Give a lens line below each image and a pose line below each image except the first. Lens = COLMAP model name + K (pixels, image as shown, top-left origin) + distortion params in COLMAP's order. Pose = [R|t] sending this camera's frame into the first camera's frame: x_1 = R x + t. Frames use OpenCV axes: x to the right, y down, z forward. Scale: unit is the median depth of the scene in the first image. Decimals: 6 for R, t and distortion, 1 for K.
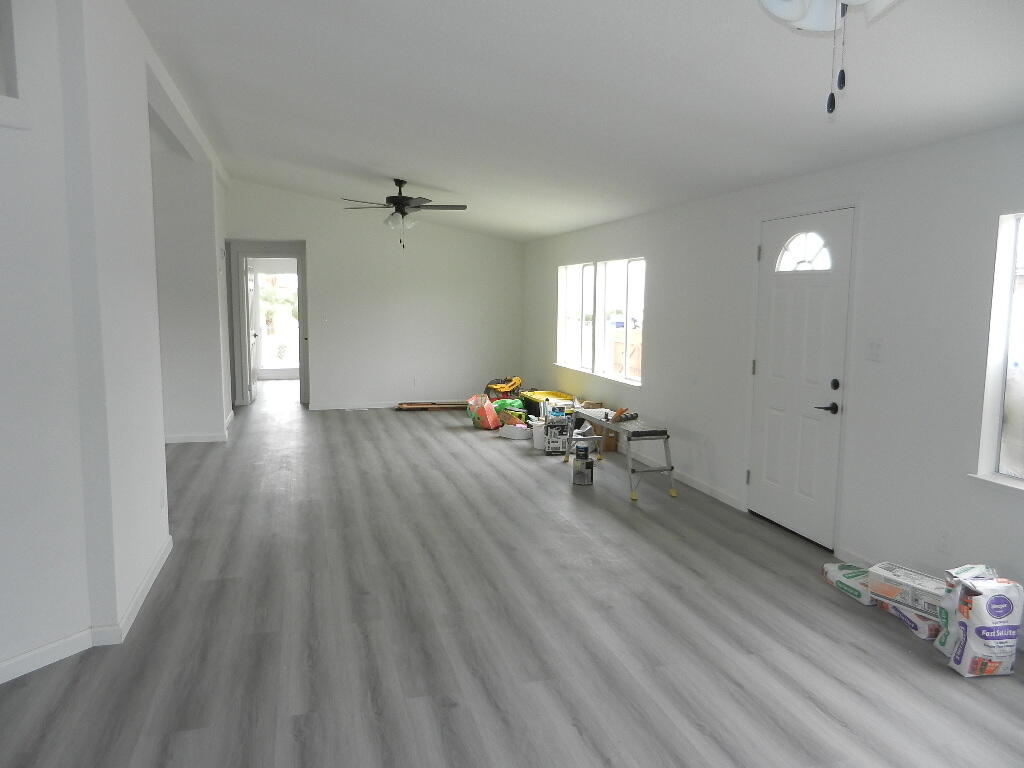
lens RADIAL K [[721.9, 0, 512.0], [0, 721.9, 384.0], [0, 0, 1]] dist [-0.006394, -0.003764]
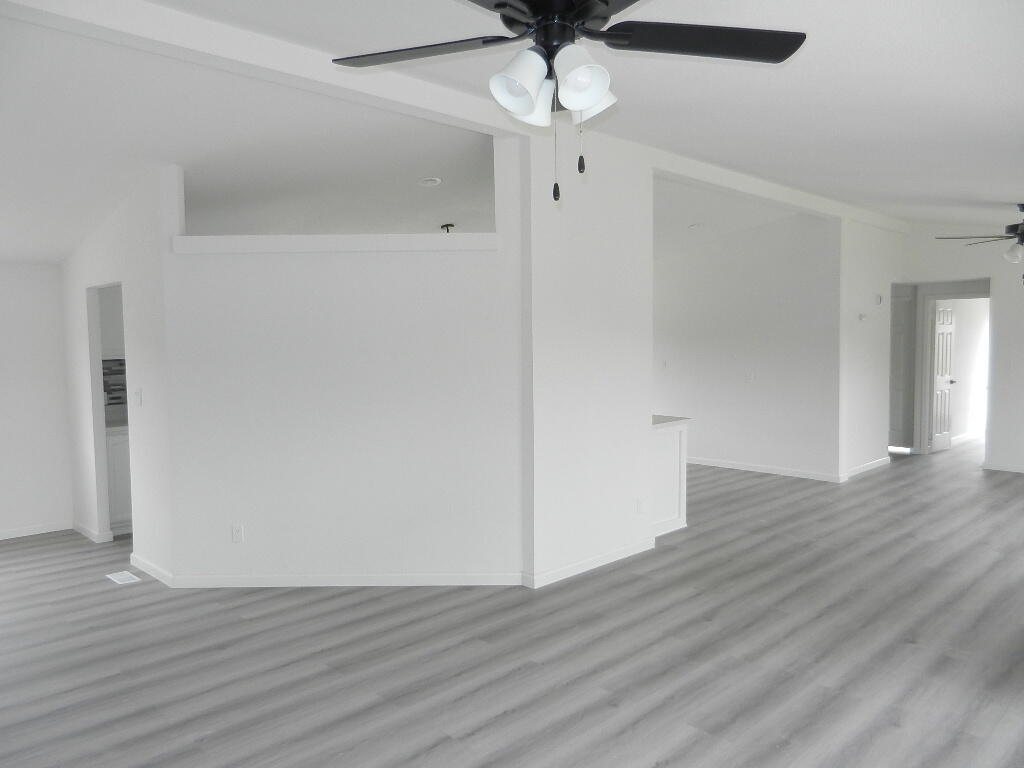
lens RADIAL K [[721.9, 0, 512.0], [0, 721.9, 384.0], [0, 0, 1]] dist [-0.006394, -0.003764]
pose [[0.497913, 0.041891, -0.866215, 0.621025], [-0.089911, 0.995944, -0.003518, -0.037801], [0.862554, 0.079634, 0.499660, 0.181973]]
